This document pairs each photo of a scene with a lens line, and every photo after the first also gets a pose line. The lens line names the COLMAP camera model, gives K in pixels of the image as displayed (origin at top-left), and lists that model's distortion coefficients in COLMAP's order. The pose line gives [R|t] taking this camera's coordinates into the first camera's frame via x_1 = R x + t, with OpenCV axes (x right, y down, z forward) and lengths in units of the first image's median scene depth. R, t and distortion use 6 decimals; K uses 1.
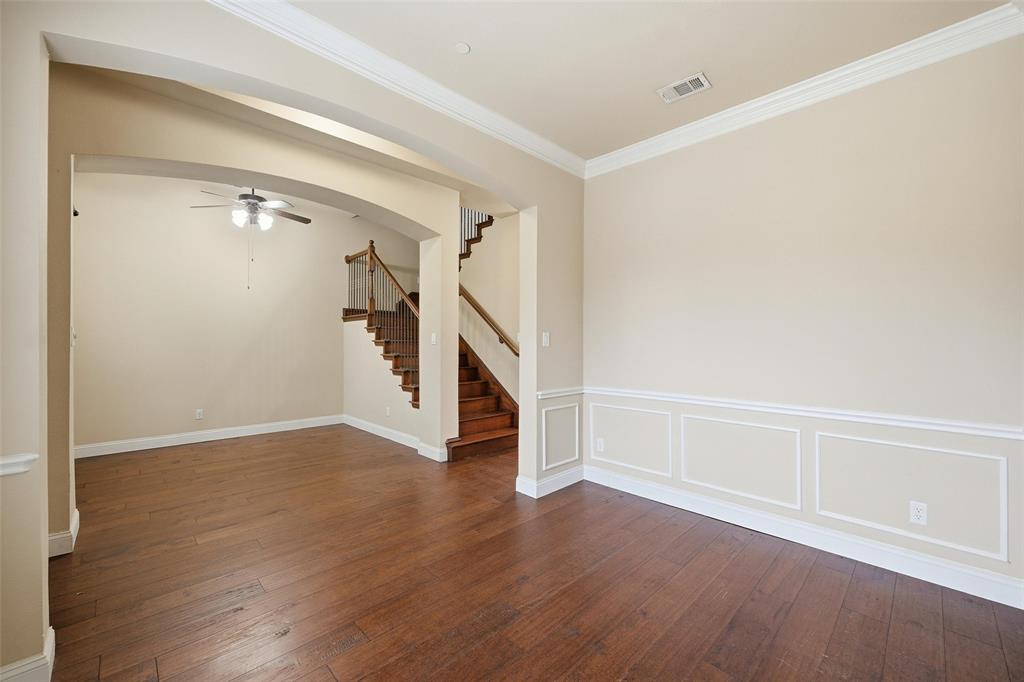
lens RADIAL K [[408.6, 0, 514.2], [0, 408.6, 342.7], [0, 0, 1]] dist [0.002345, 0.000401]
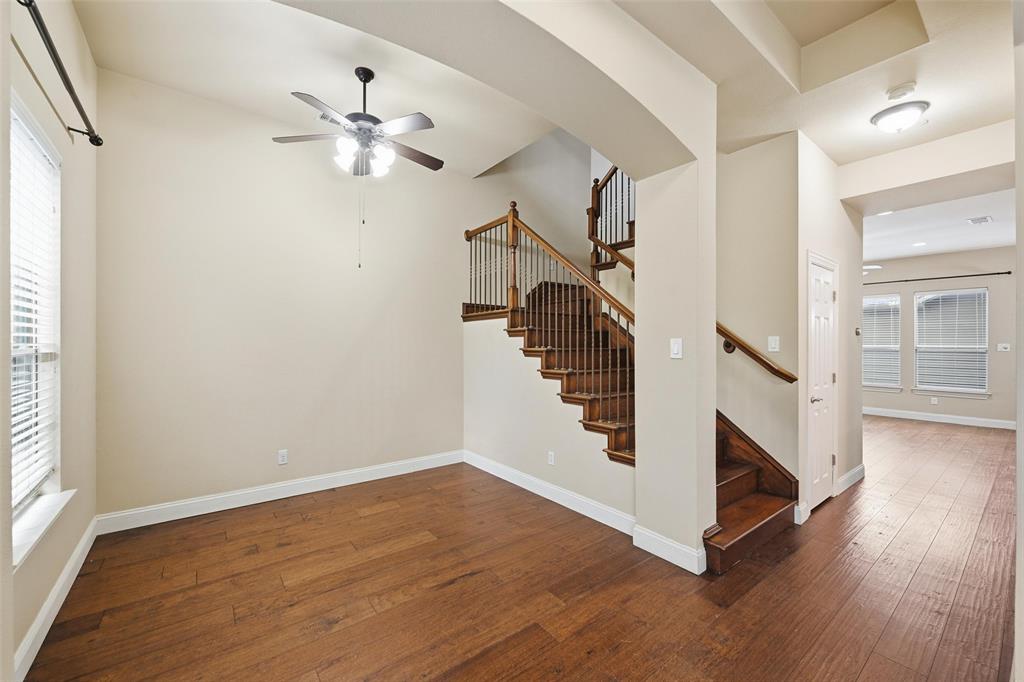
lens RADIAL K [[408.6, 0, 513.2], [0, 408.6, 344.8], [0, 0, 1]] dist [0.002345, 0.000401]
pose [[0.993004, -0.004385, -0.117997, -0.292550], [0.004469, 0.999990, 0.000445, -0.012643], [0.117994, -0.000970, 0.993014, 0.349683]]
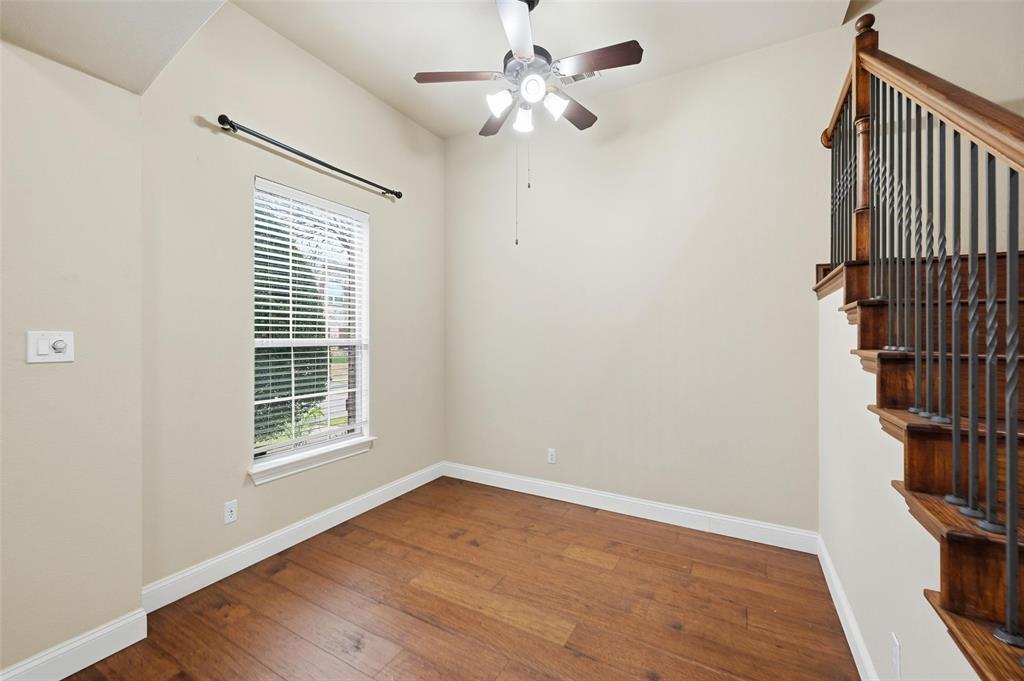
lens RADIAL K [[408.6, 0, 510.3], [0, 408.6, 340.0], [0, 0, 1]] dist [0.002345, 0.000401]
pose [[0.280218, -0.001823, -0.959935, -0.144580], [-0.002541, 0.999993, -0.002641, -0.011876], [0.959933, 0.003179, 0.280211, 0.723817]]
